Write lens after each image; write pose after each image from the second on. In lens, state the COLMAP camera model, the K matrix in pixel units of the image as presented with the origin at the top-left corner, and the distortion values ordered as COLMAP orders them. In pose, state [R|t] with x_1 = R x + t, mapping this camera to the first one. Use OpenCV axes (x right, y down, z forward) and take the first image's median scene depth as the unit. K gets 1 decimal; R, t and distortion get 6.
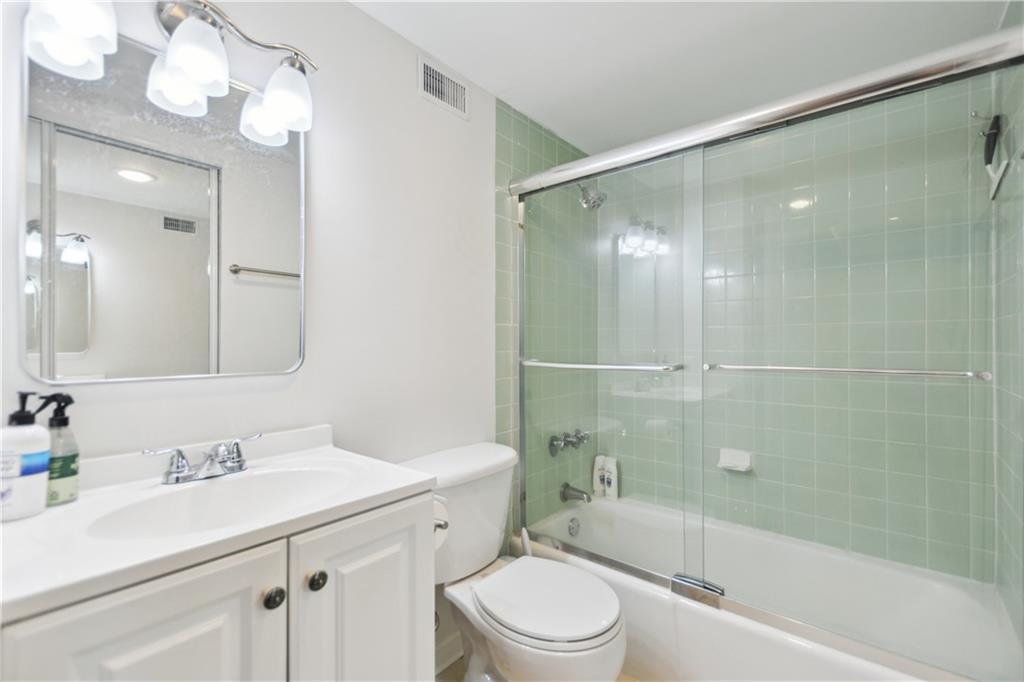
lens RADIAL K [[448.6, 0, 522.8], [0, 448.6, 343.3], [0, 0, 1]] dist [0.010175, -0.000811]
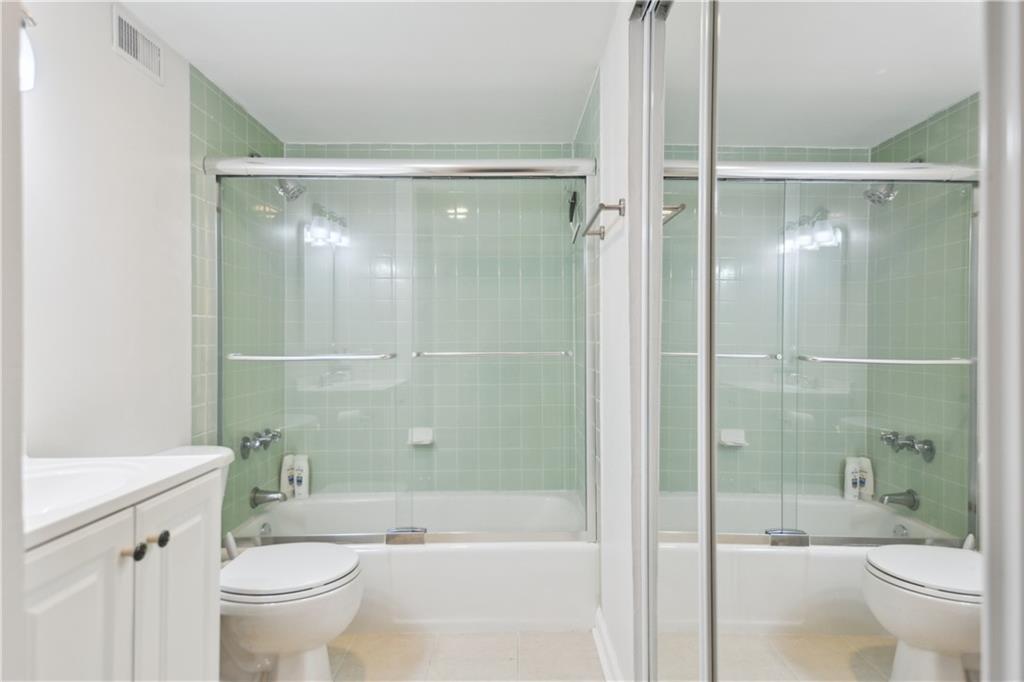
lens RADIAL K [[553.8, 0, 513.6], [0, 553.8, 342.0], [0, 0, 1]] dist [0.044285, 0.000188]
pose [[0.773052, -0.009107, 0.634278, -0.268162], [0.004582, 0.999951, 0.008772, 0.004294], [-0.634326, -0.003875, 0.773056, -0.276263]]
